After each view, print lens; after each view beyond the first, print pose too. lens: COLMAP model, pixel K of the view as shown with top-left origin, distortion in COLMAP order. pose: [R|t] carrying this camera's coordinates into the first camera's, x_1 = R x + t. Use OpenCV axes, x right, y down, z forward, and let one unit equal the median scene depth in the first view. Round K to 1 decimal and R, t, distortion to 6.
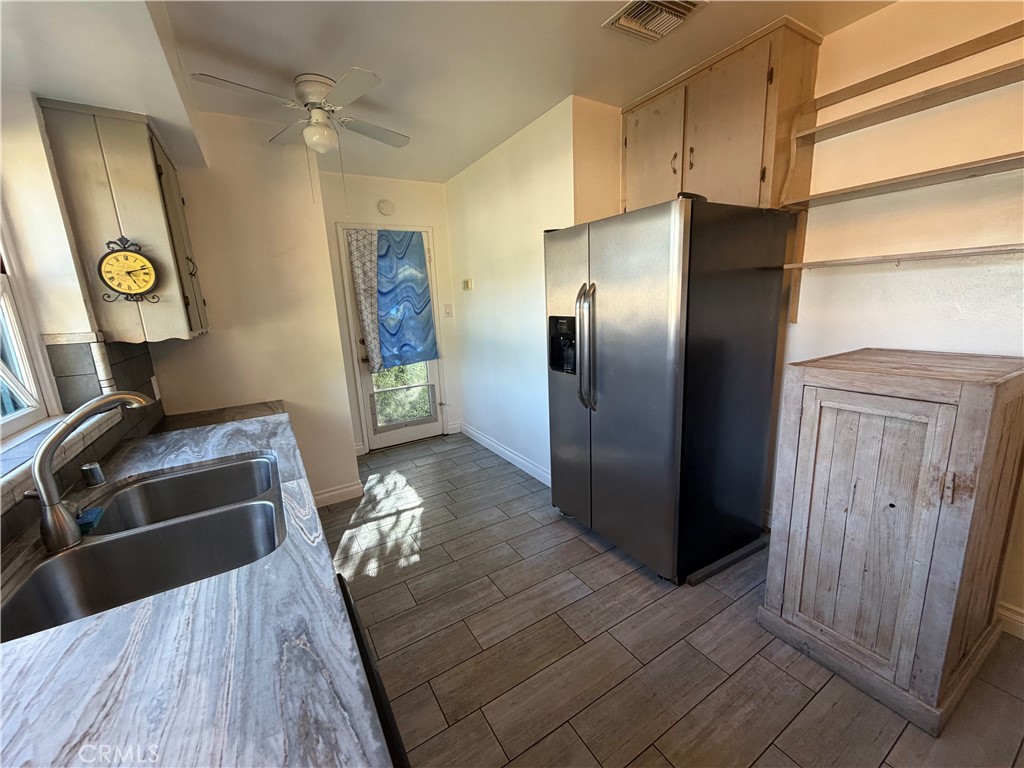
lens RADIAL K [[408.7, 0, 508.6], [0, 408.7, 382.2], [0, 0, 1]] dist [0.000287, -0.000117]
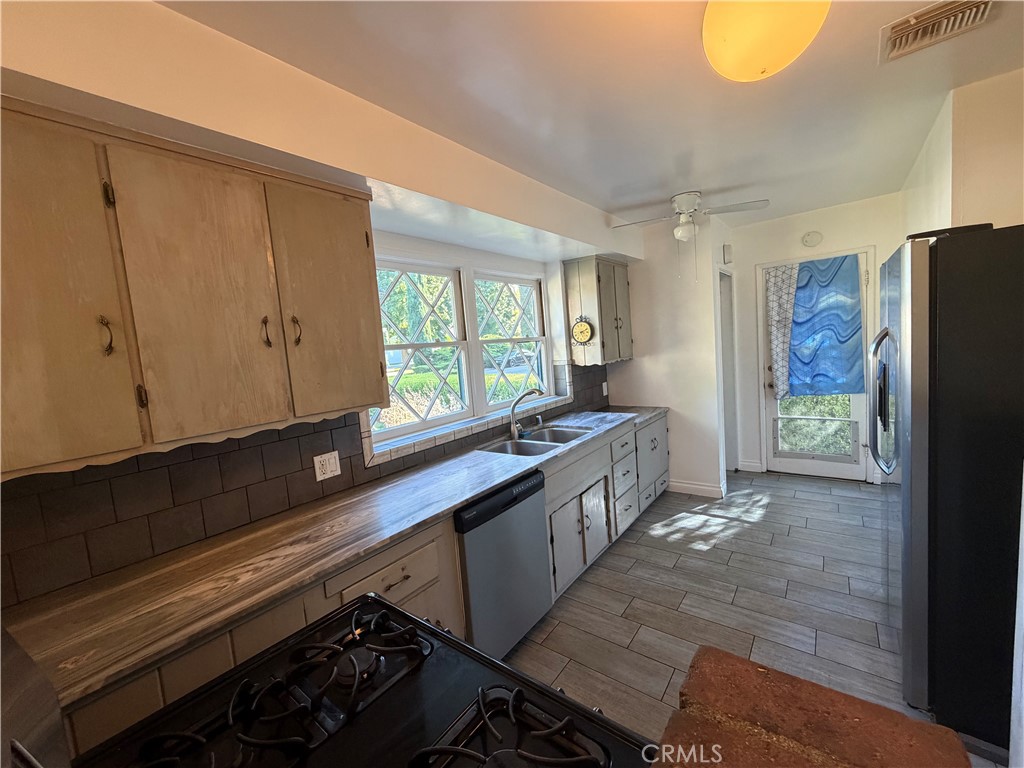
lens RADIAL K [[408.7, 0, 508.6], [0, 408.7, 382.2], [0, 0, 1]] dist [0.000287, -0.000117]
pose [[0.354932, 0.101526, -0.929363, 0.412845], [-0.123267, 0.990489, 0.061127, -0.045336], [0.926730, 0.092864, 0.364071, -0.032977]]
